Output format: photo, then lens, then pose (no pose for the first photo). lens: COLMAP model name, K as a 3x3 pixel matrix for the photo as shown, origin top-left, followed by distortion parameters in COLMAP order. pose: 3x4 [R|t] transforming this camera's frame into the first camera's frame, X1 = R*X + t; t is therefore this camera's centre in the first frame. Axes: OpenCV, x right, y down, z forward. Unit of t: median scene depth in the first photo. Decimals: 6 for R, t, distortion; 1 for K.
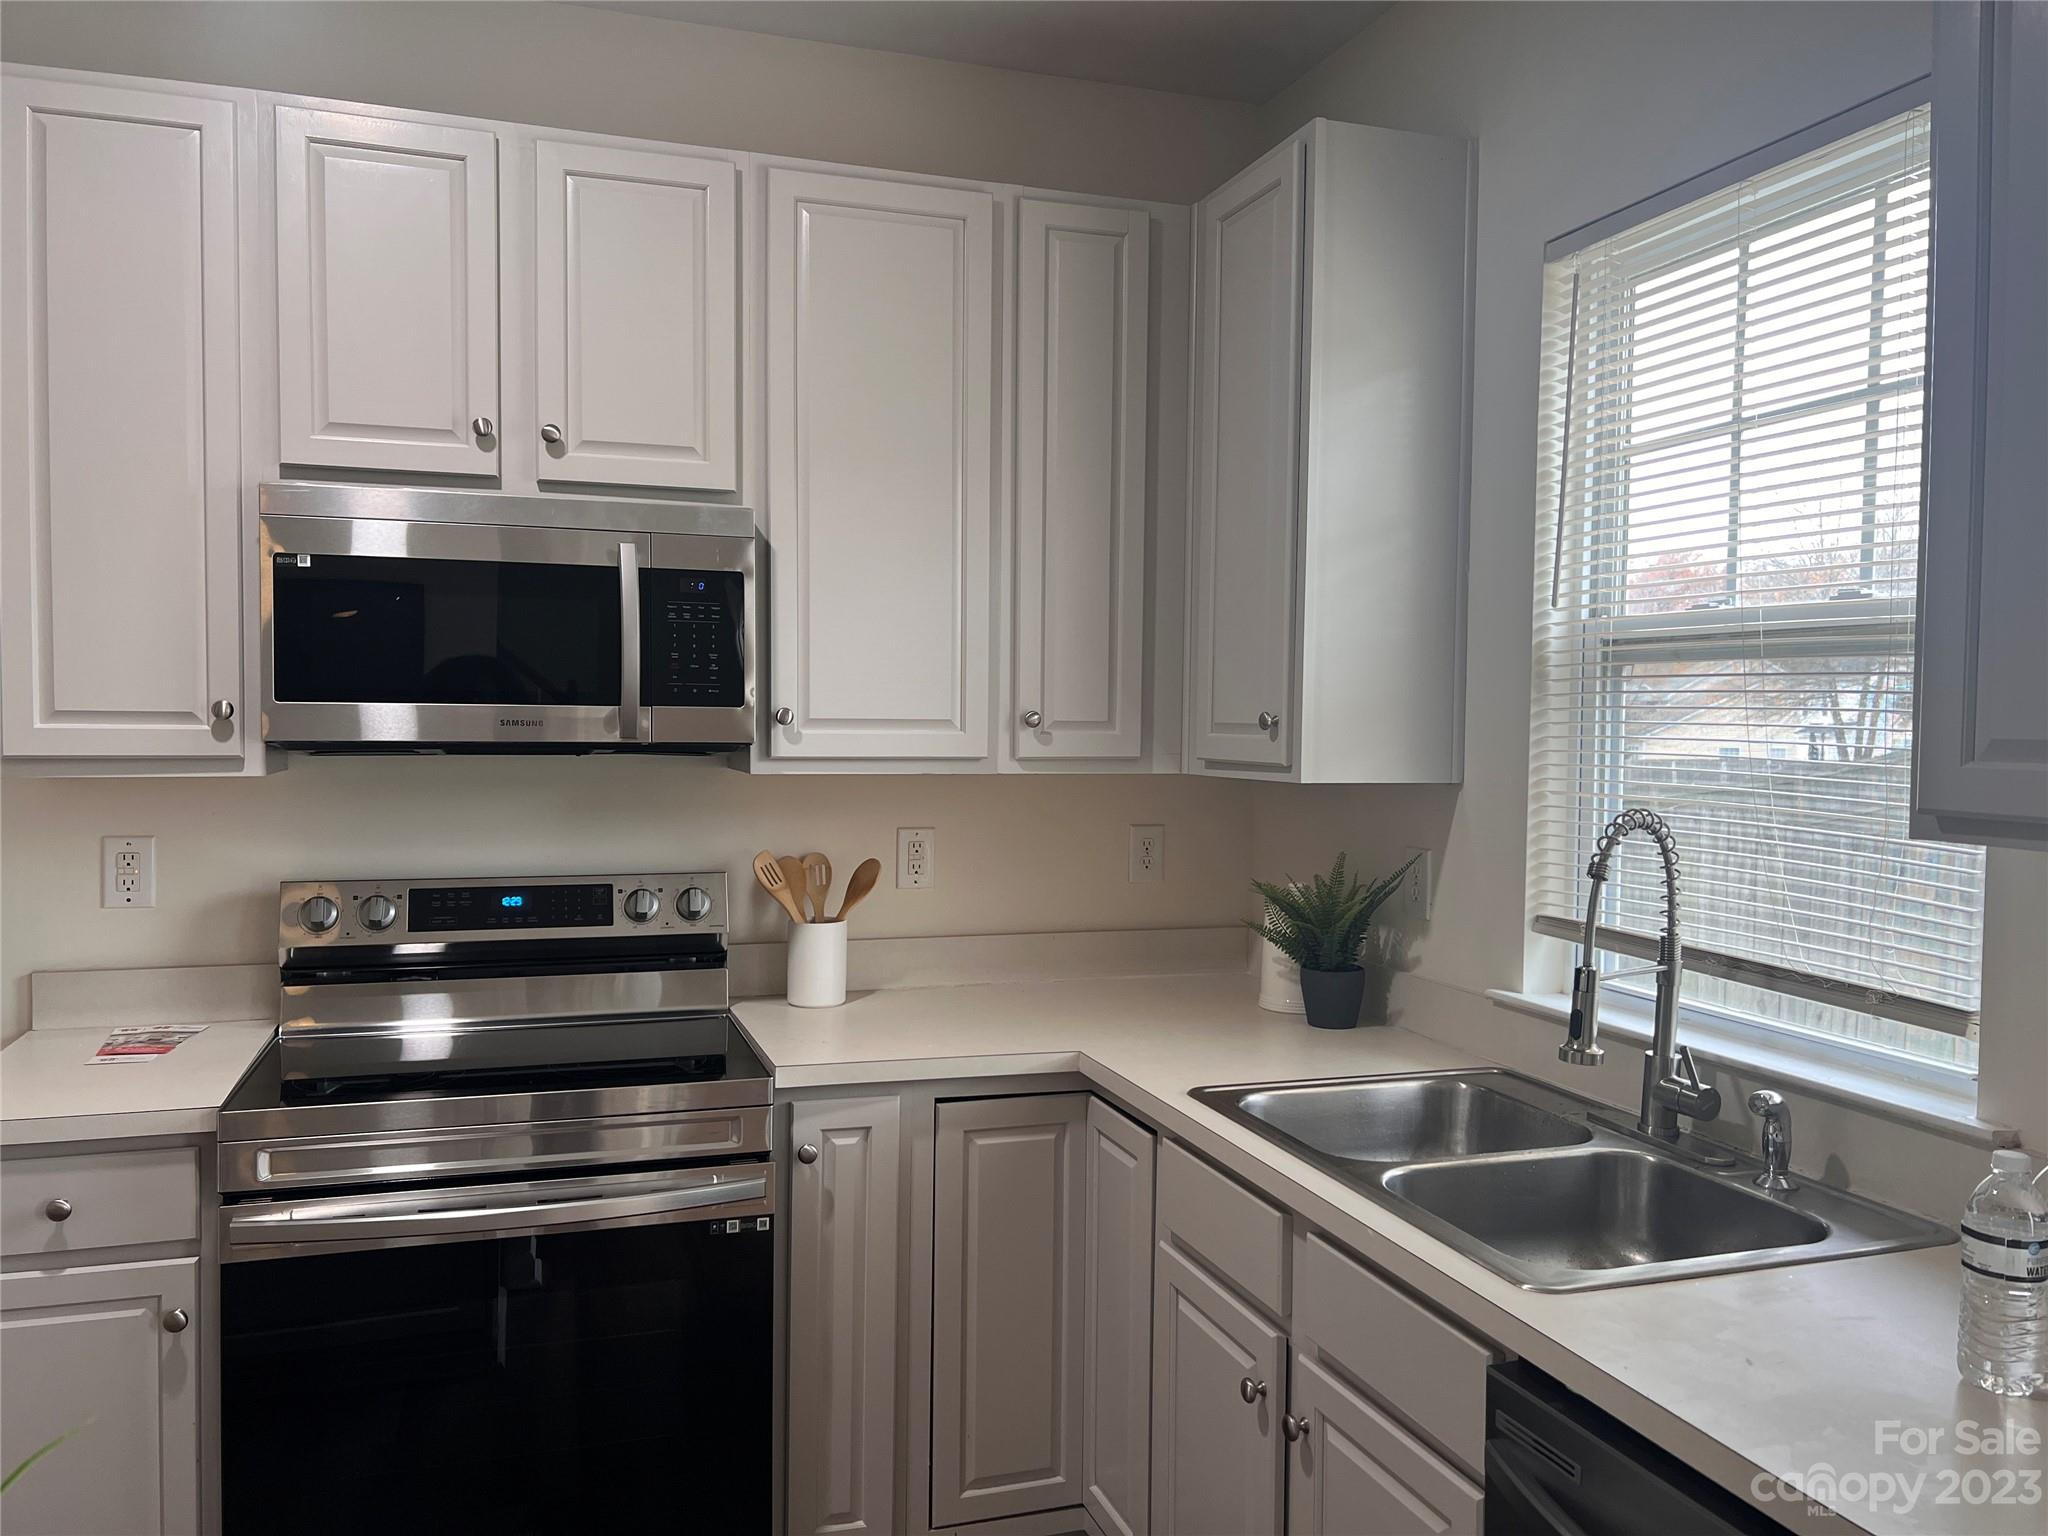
lens RADIAL K [[1536.2, 0, 1025.7], [0, 1536.2, 782.7], [0, 0, 1]] dist [0.060914, -0.073603]
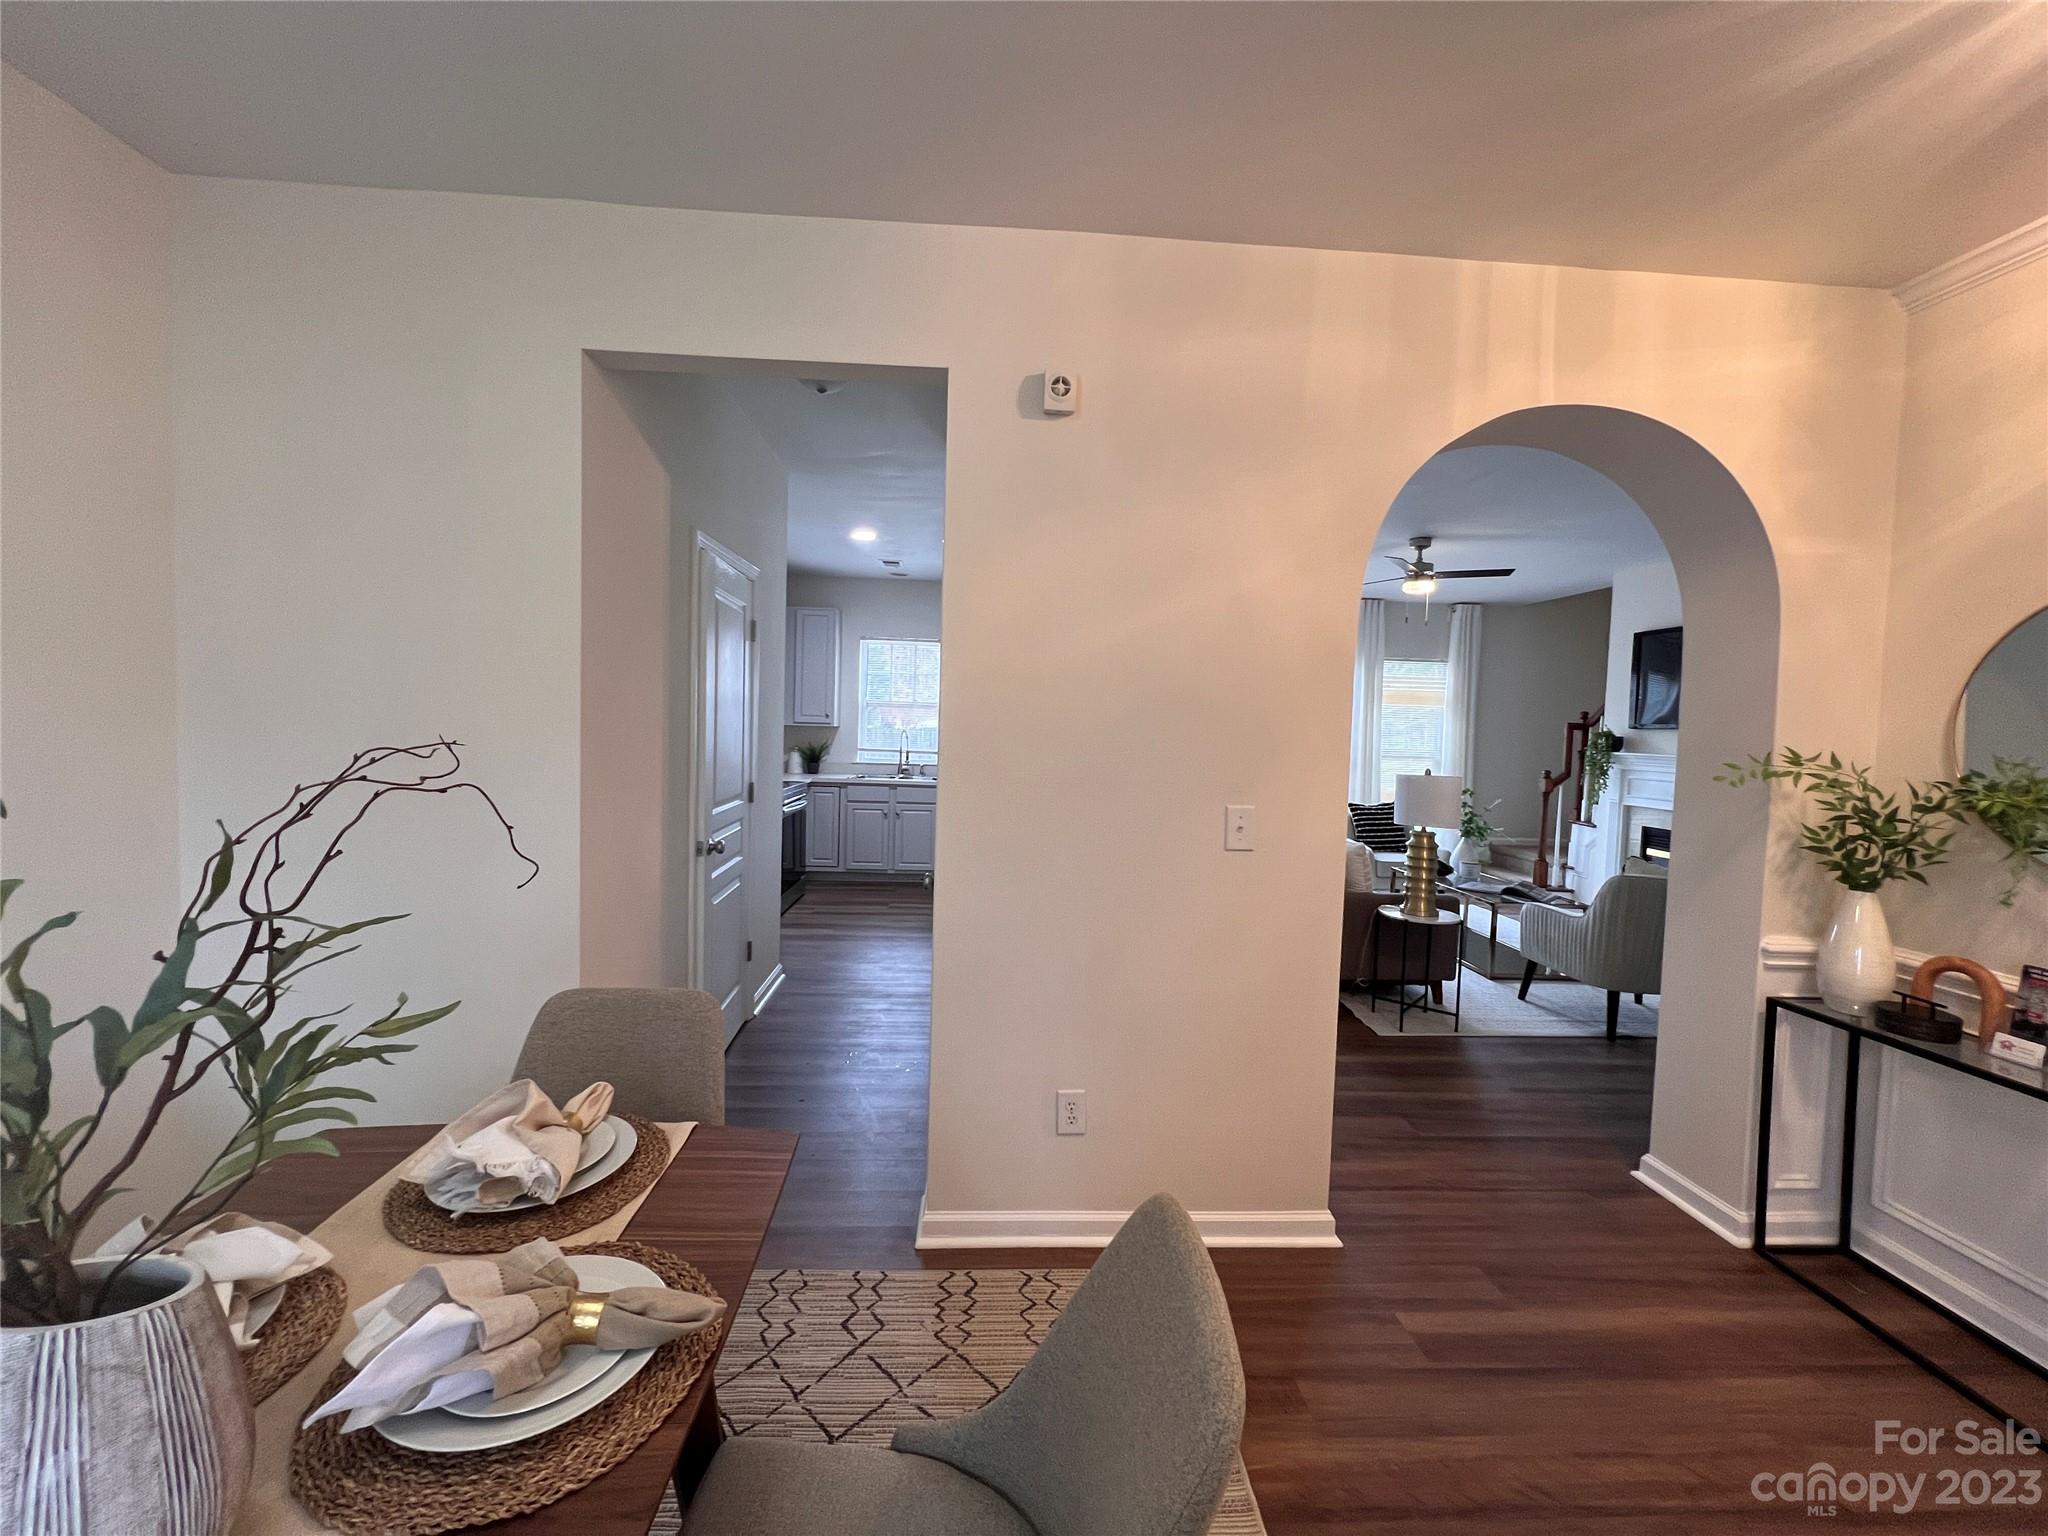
lens RADIAL K [[815.6, 0, 1005.1], [0, 815.6, 758.6], [0, 0, 1]] dist [-0.015652, 0.000004]
pose [[0.286555, -0.041945, 0.957145, -2.498104], [0.012985, 0.999119, 0.039897, 0.009059], [-0.957976, 0.000996, 0.286847, -0.437408]]
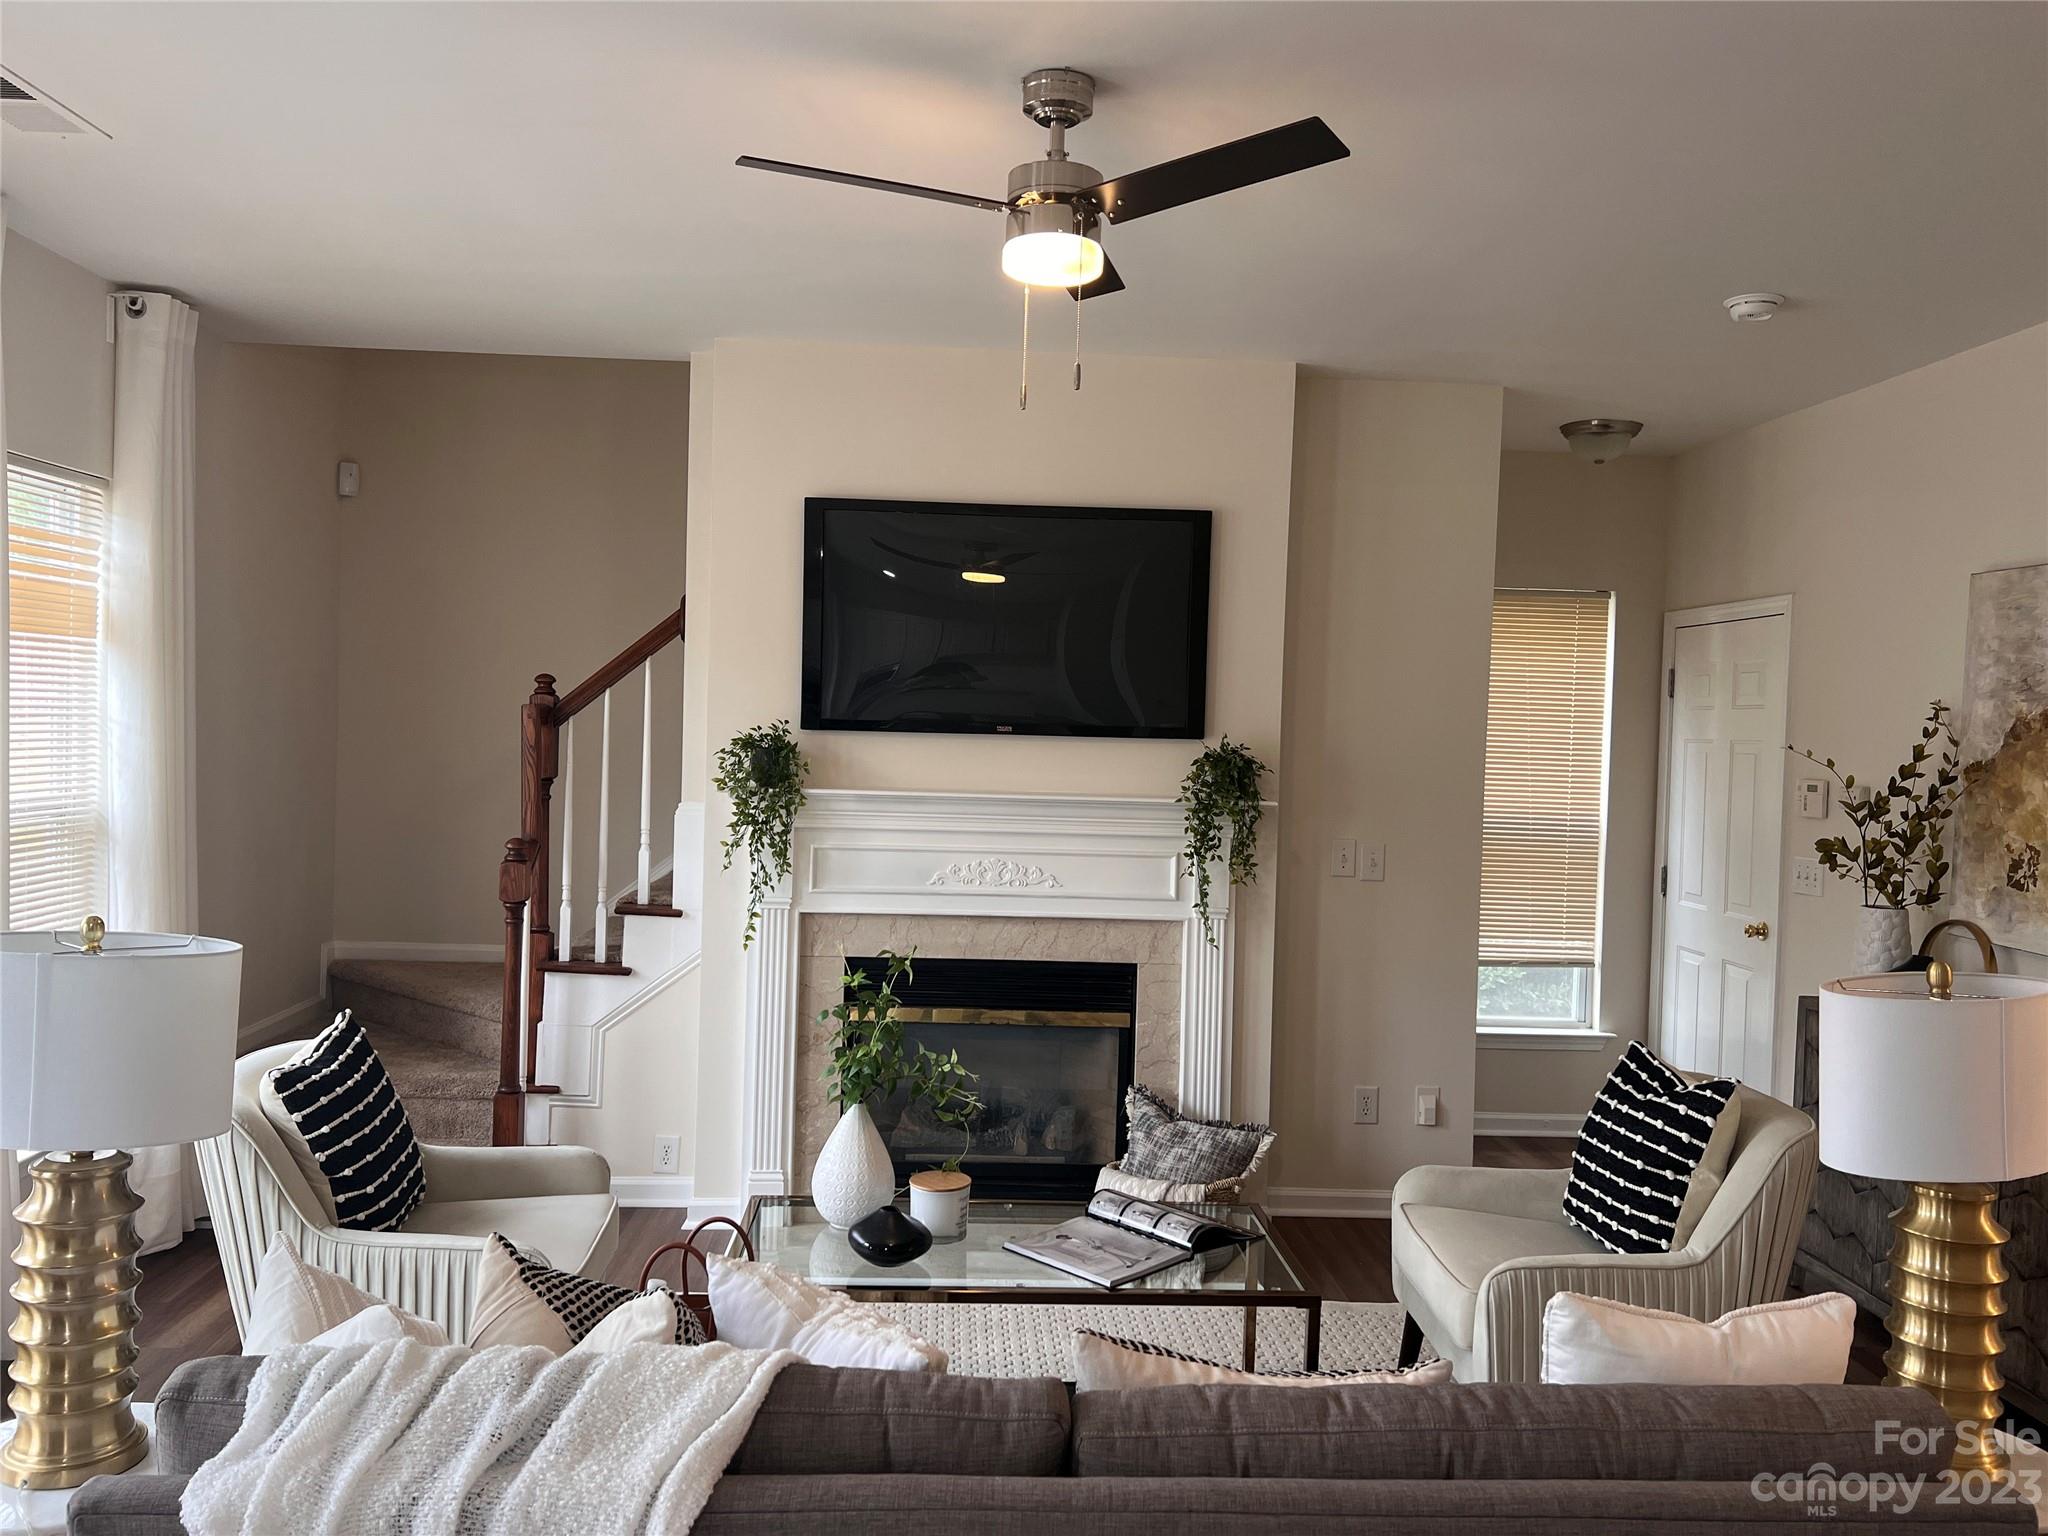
lens RADIAL K [[1536.8, 0, 1024.0], [0, 1536.8, 768.0], [0, 0, 1]] dist [0.056386, -0.065507]
pose [[-0.958731, -0.045522, 0.280648, -0.420076], [-0.025152, 0.996809, 0.075764, -0.062608], [-0.283201, 0.065578, -0.956816, 0.212613]]
